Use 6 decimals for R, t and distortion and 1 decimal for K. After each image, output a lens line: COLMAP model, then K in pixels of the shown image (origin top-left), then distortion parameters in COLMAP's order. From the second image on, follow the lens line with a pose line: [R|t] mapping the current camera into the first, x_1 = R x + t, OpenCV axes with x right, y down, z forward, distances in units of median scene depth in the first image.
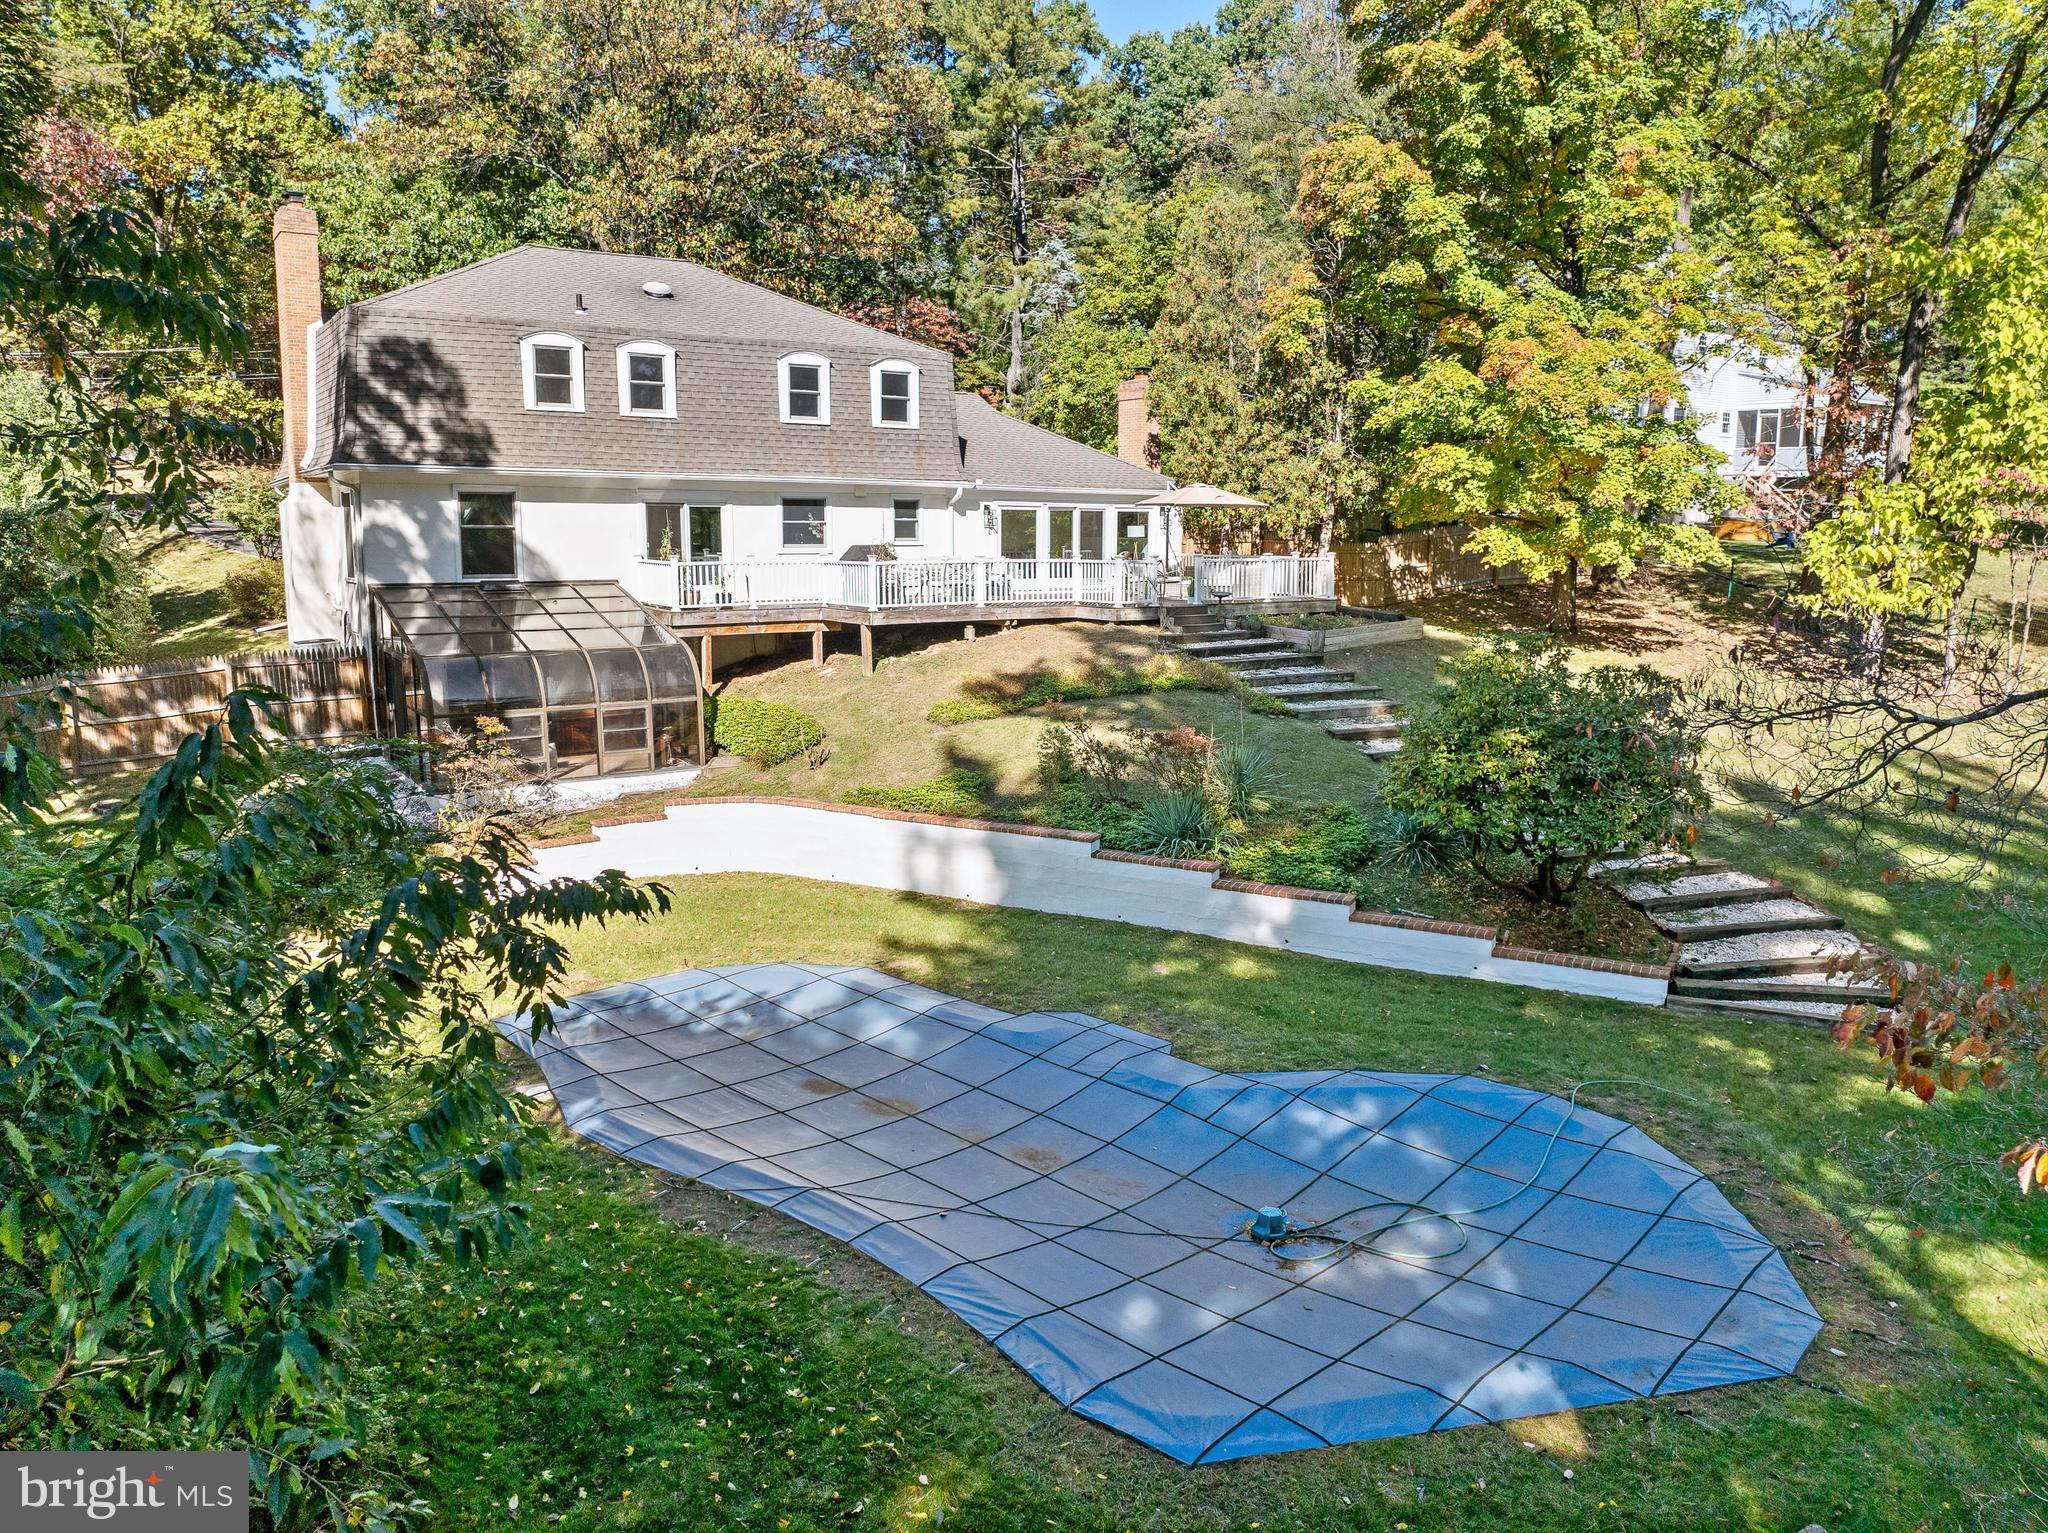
lens RADIAL K [[1425.6, 0, 1024.0], [0, 1425.6, 766.5], [0, 0, 1]] dist [-0.134024, -0.000942]
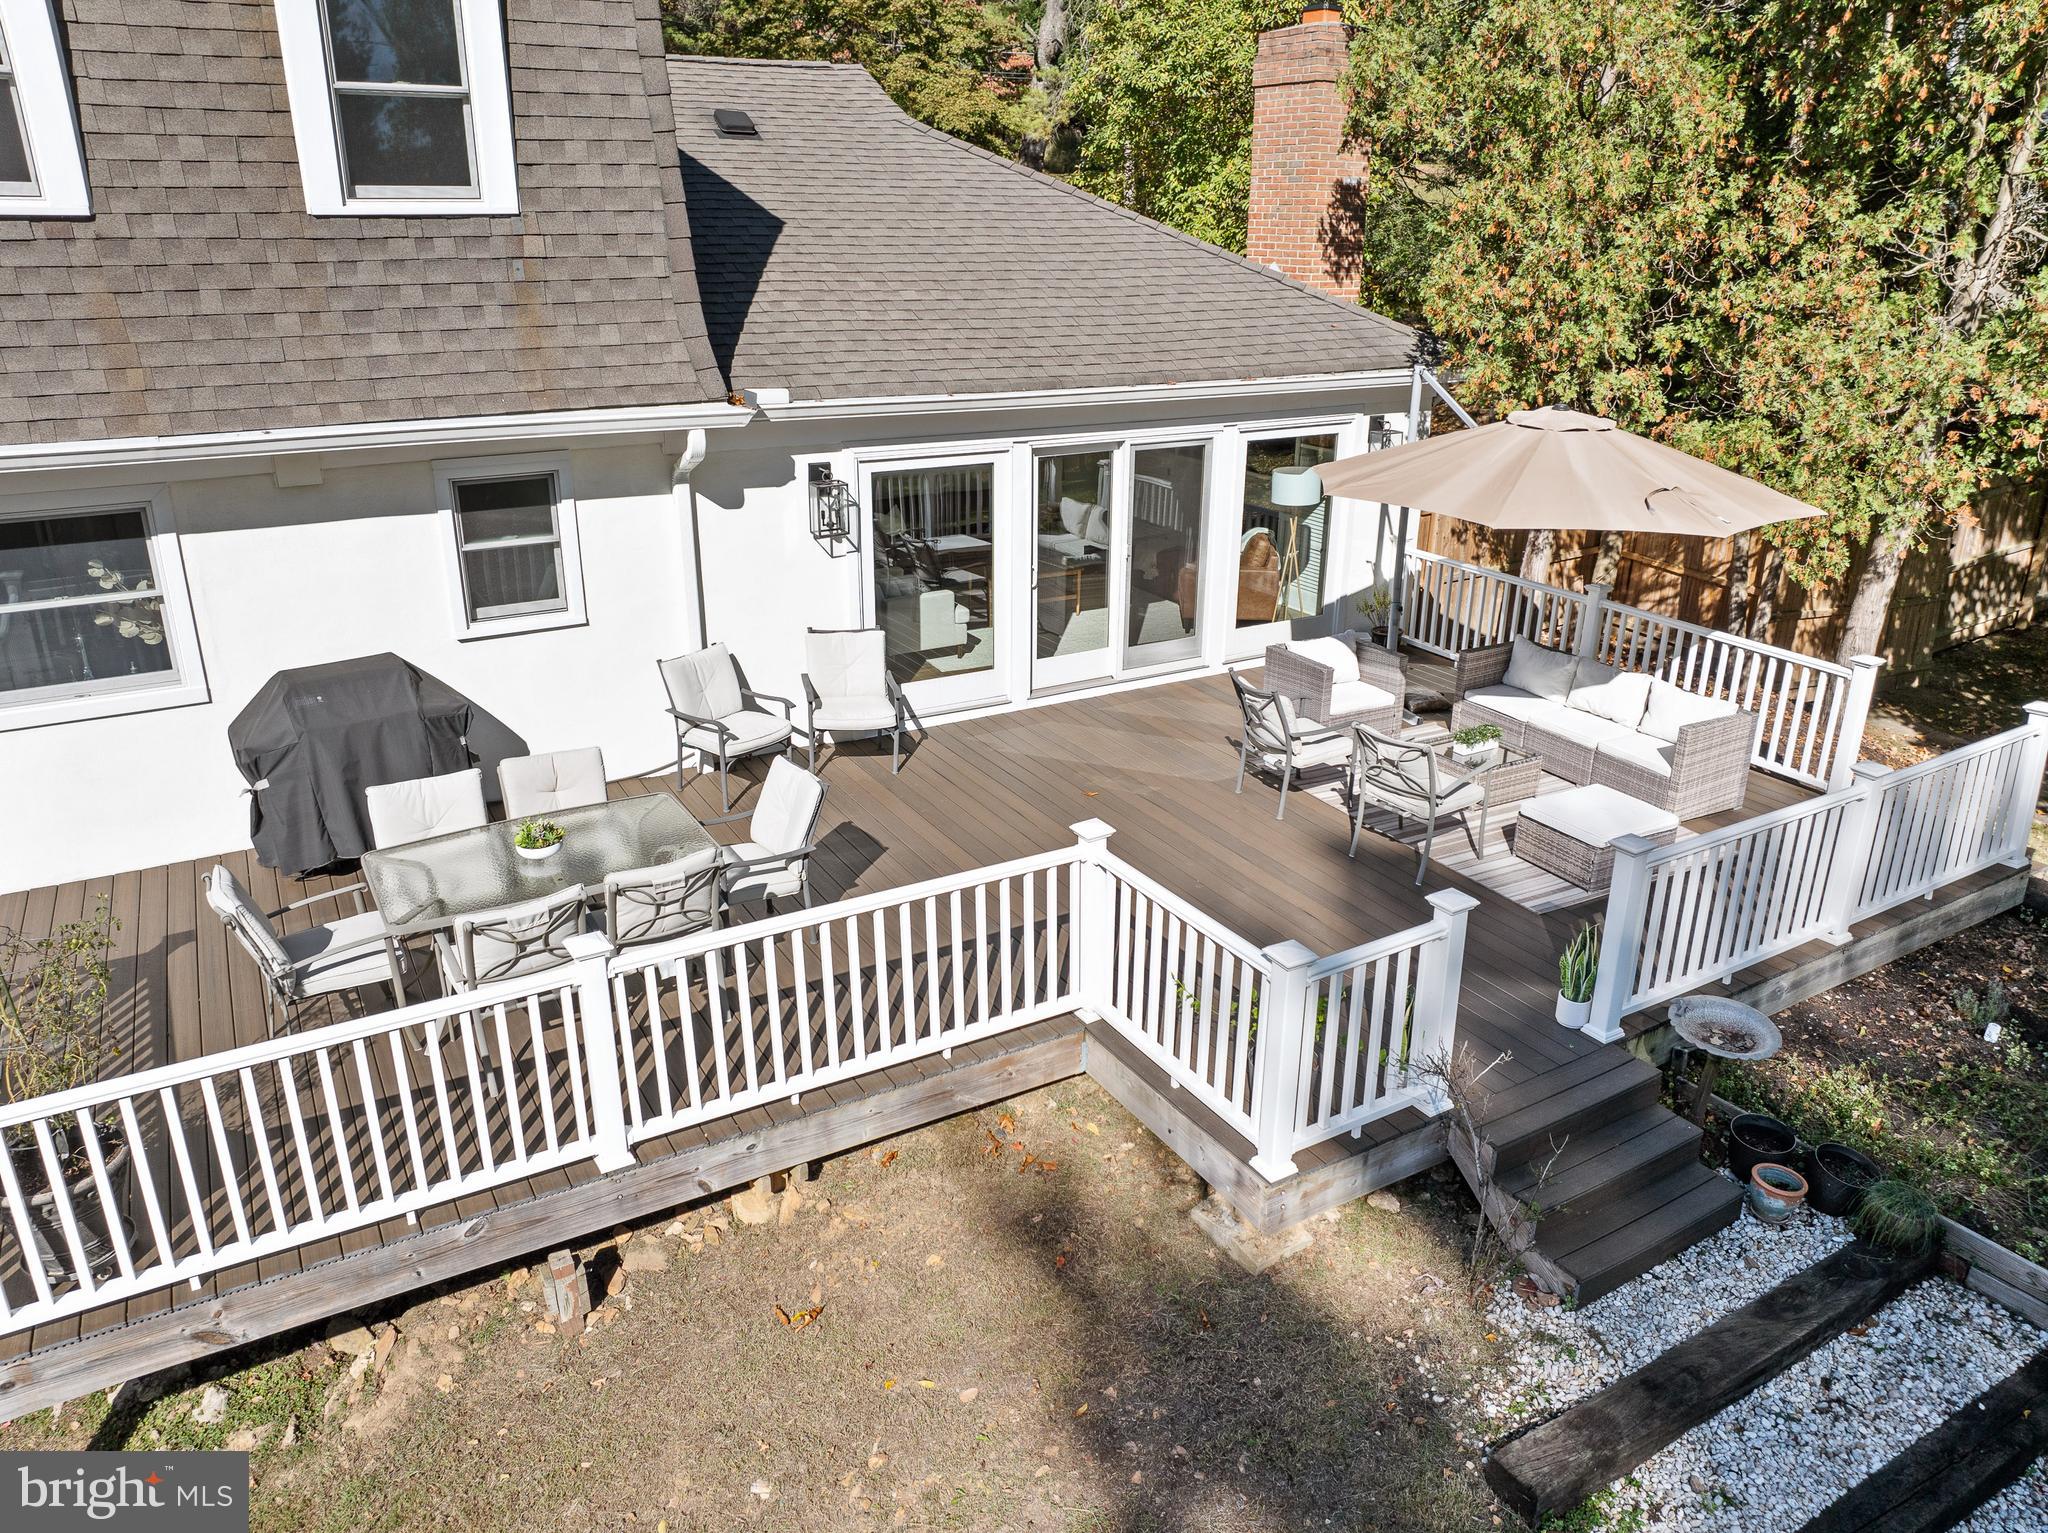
lens RADIAL K [[1459.1, 0, 1024.0], [0, 1459.1, 766.5], [0, 0, 1]] dist [-0.053304, -0.003184]
pose [[0.998620, 0.022368, -0.047513, 0.032038], [-0.012723, 0.980850, 0.194348, -0.174401], [0.050951, -0.193475, 0.979781, 0.660495]]
